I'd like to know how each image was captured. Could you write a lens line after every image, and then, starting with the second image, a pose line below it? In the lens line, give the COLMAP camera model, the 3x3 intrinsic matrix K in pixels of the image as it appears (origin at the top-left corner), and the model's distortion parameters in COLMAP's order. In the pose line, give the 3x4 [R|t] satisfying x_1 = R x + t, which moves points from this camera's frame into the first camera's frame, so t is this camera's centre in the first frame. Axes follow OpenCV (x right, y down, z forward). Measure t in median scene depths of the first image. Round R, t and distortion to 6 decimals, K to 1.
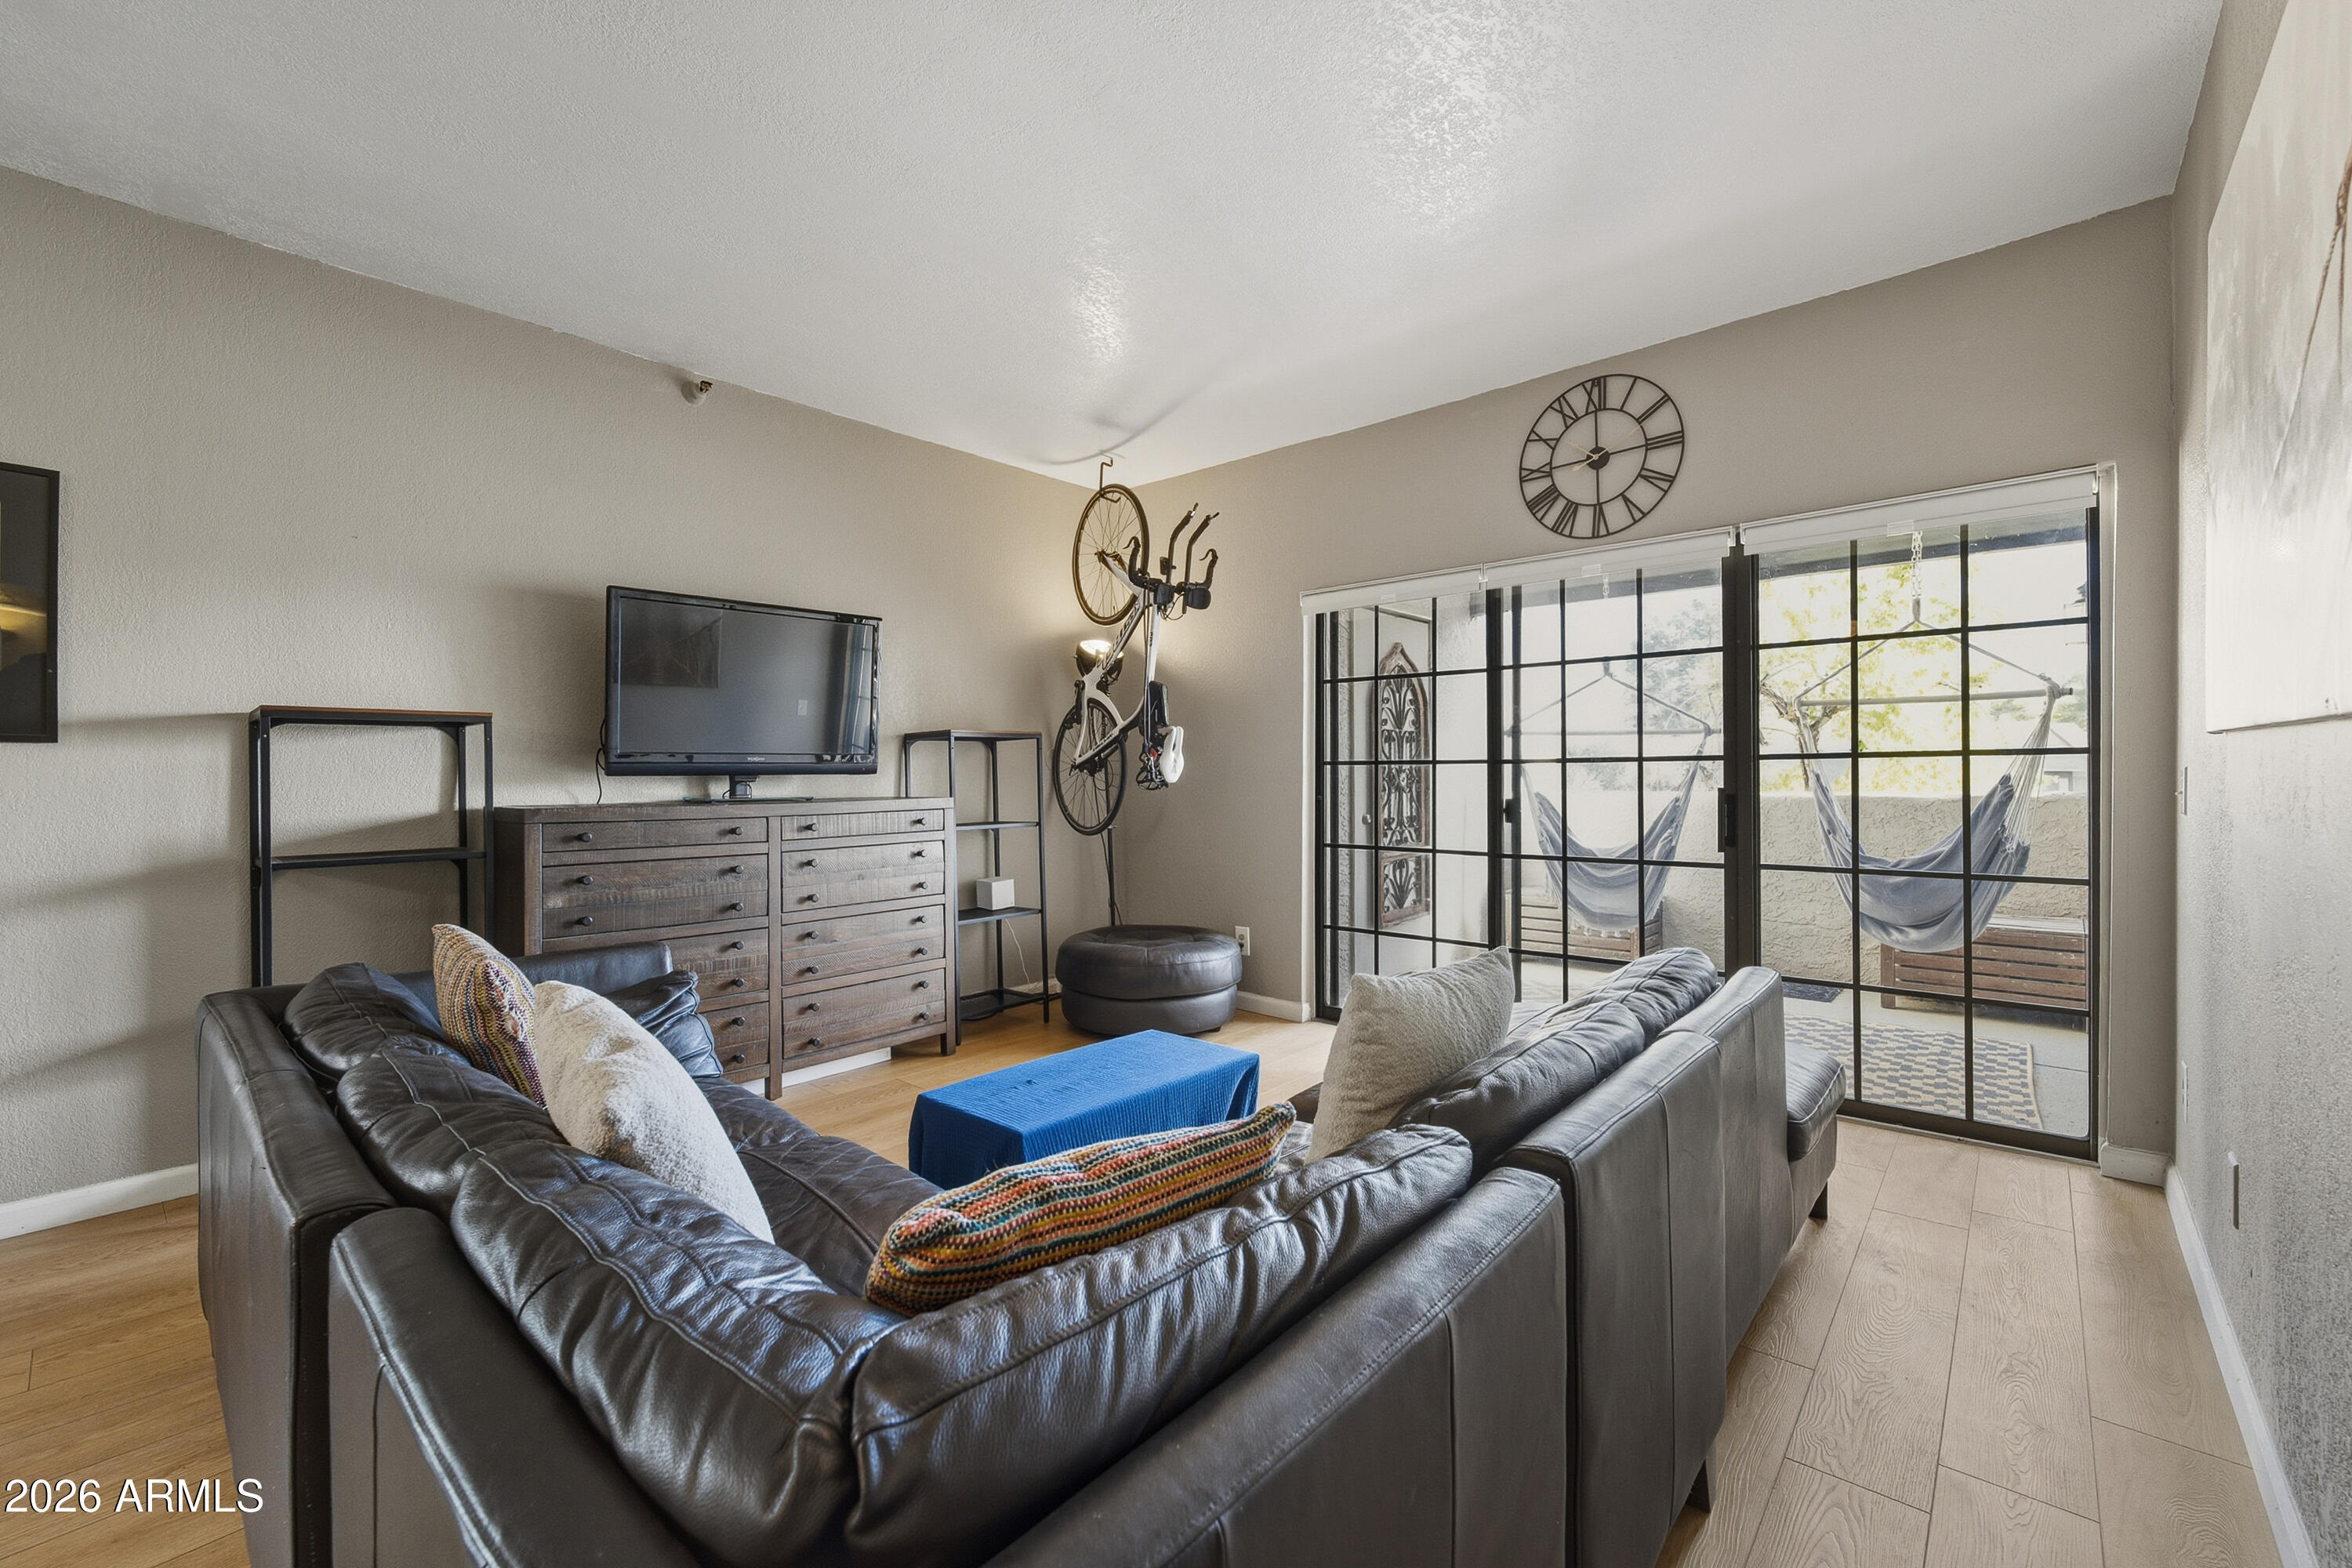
lens RADIAL K [[965.8, 0, 1165.4], [0, 965.8, 771.0], [0, 0, 1]] dist [-0.002036, -0.000496]
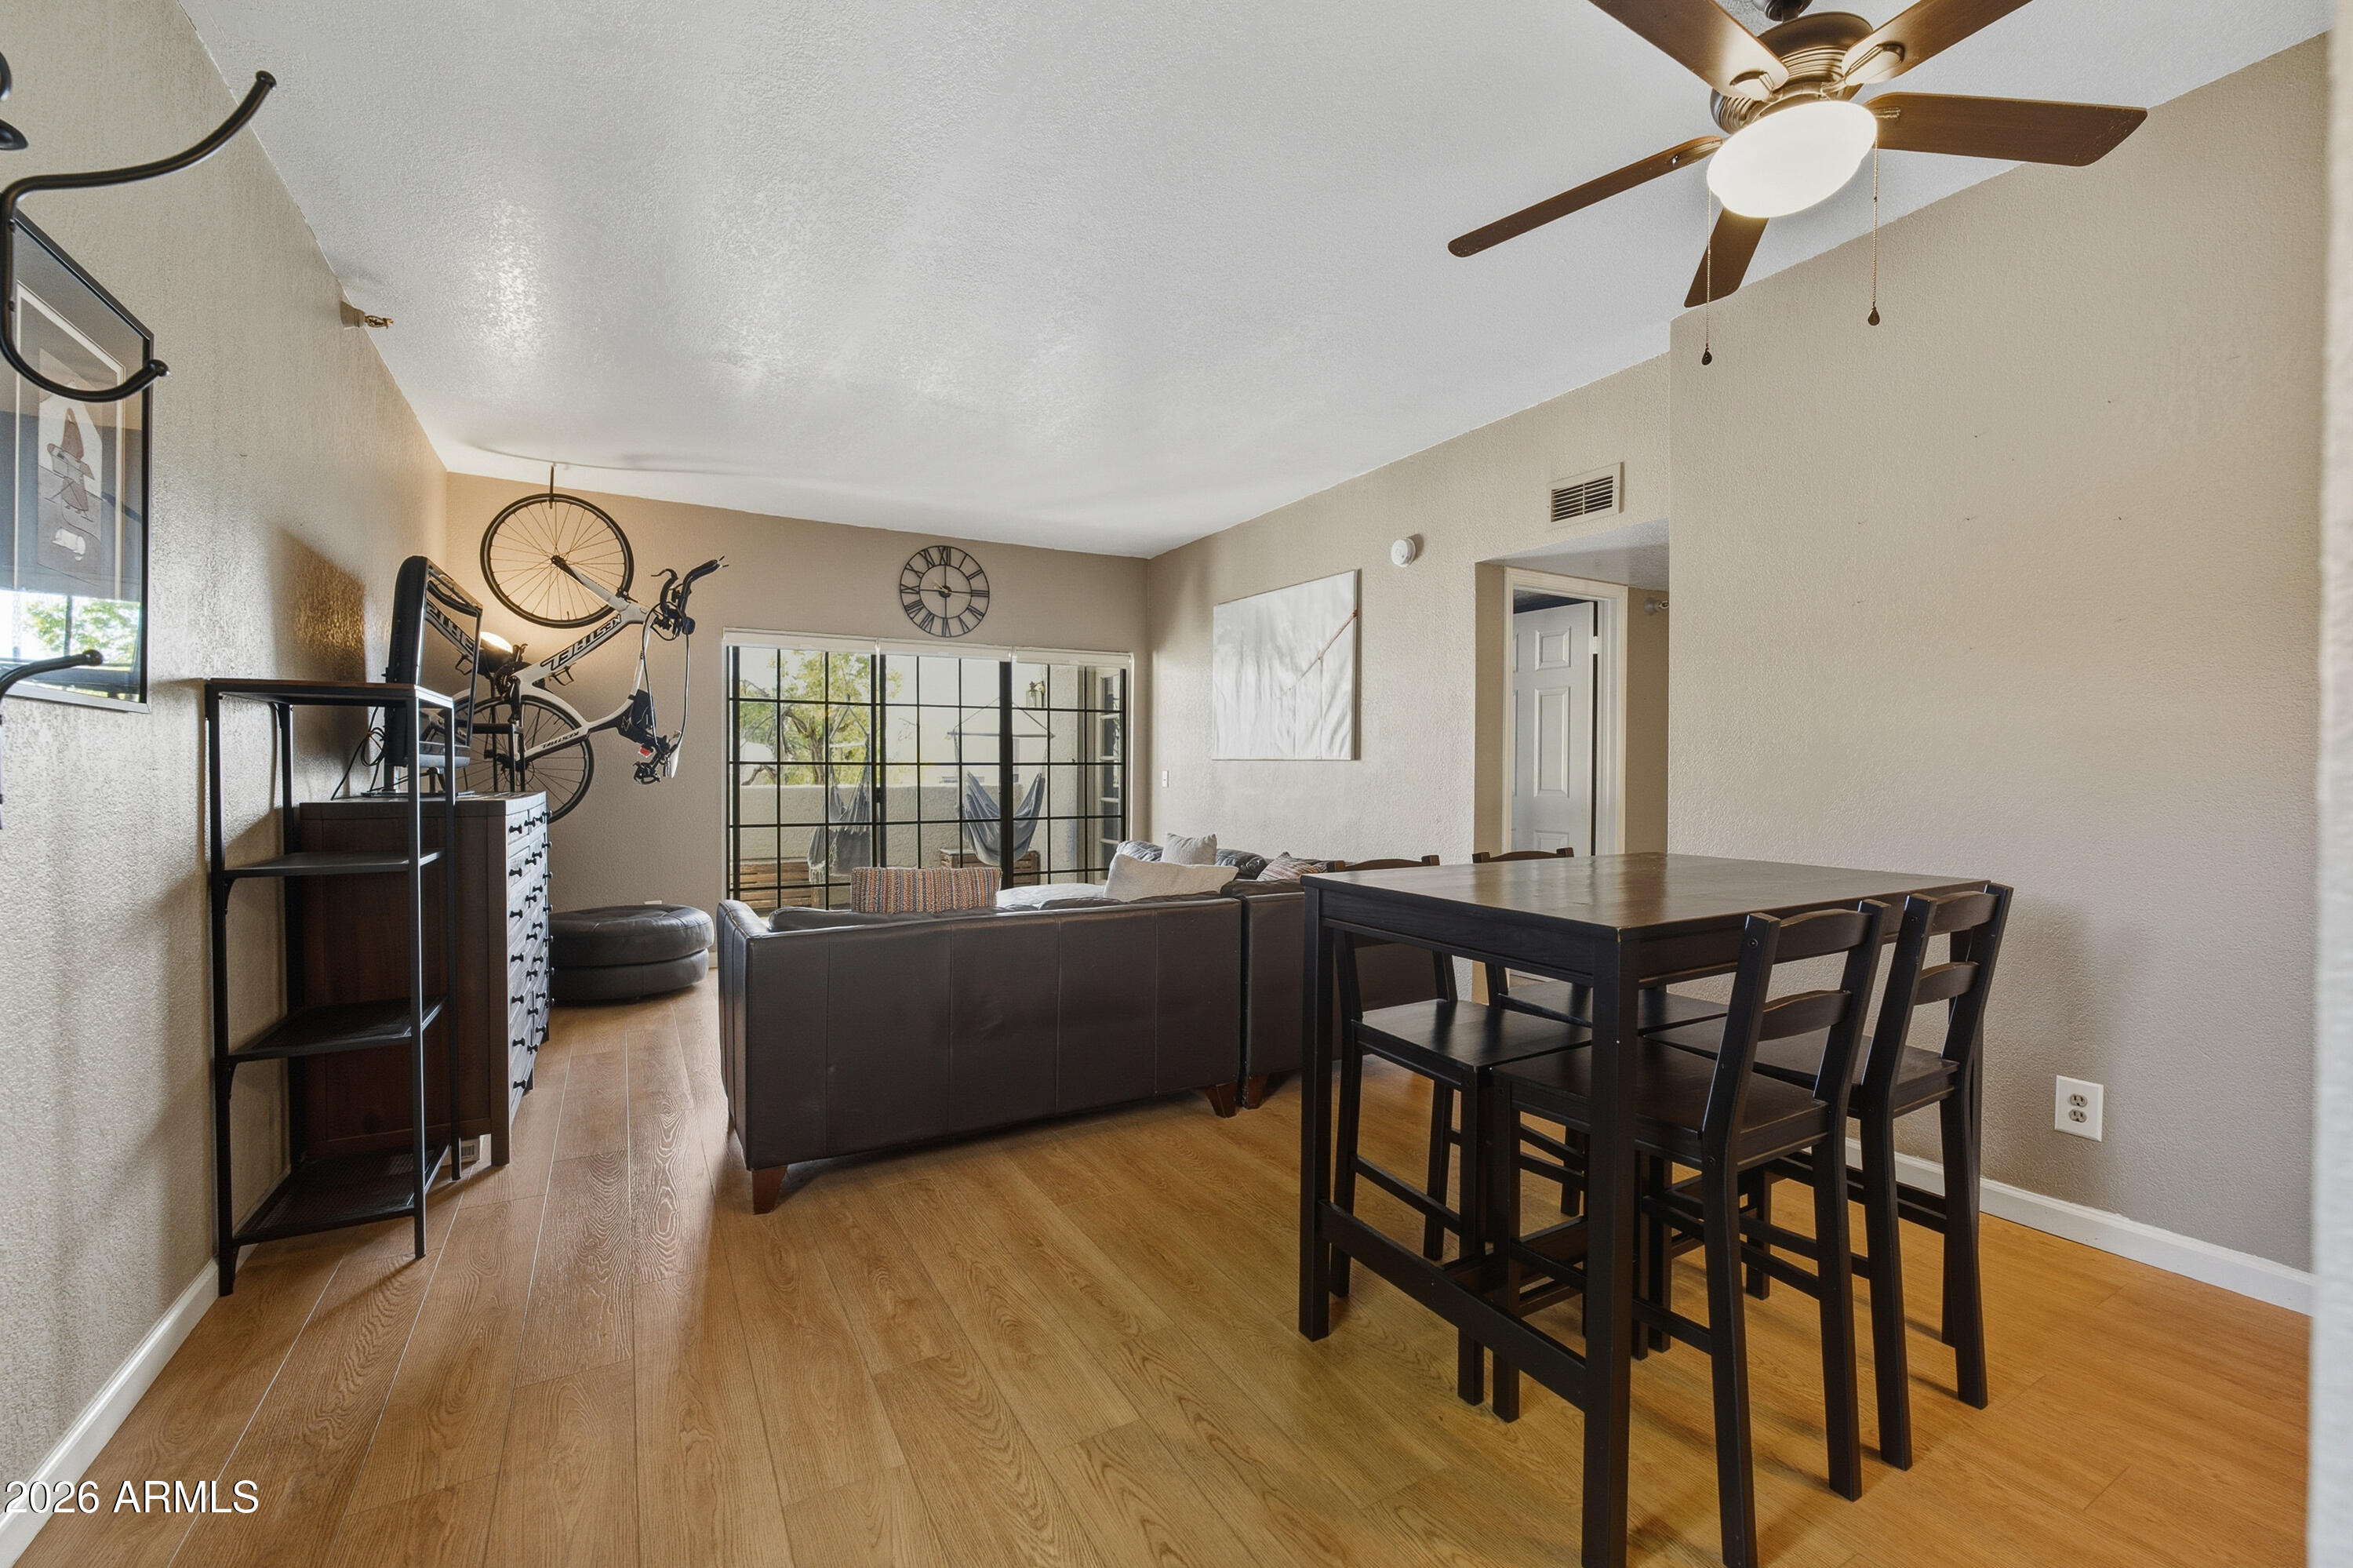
lens RADIAL K [[966.3, 0, 1181.3], [0, 966.3, 779.1], [0, 0, 1]] dist [-0.002036, -0.000496]
pose [[0.305253, -0.001956, 0.952269, -1.071135], [0.000565, 0.999998, 0.001874, 0.013532], [-0.952271, -0.000034, 0.305254, 0.052511]]
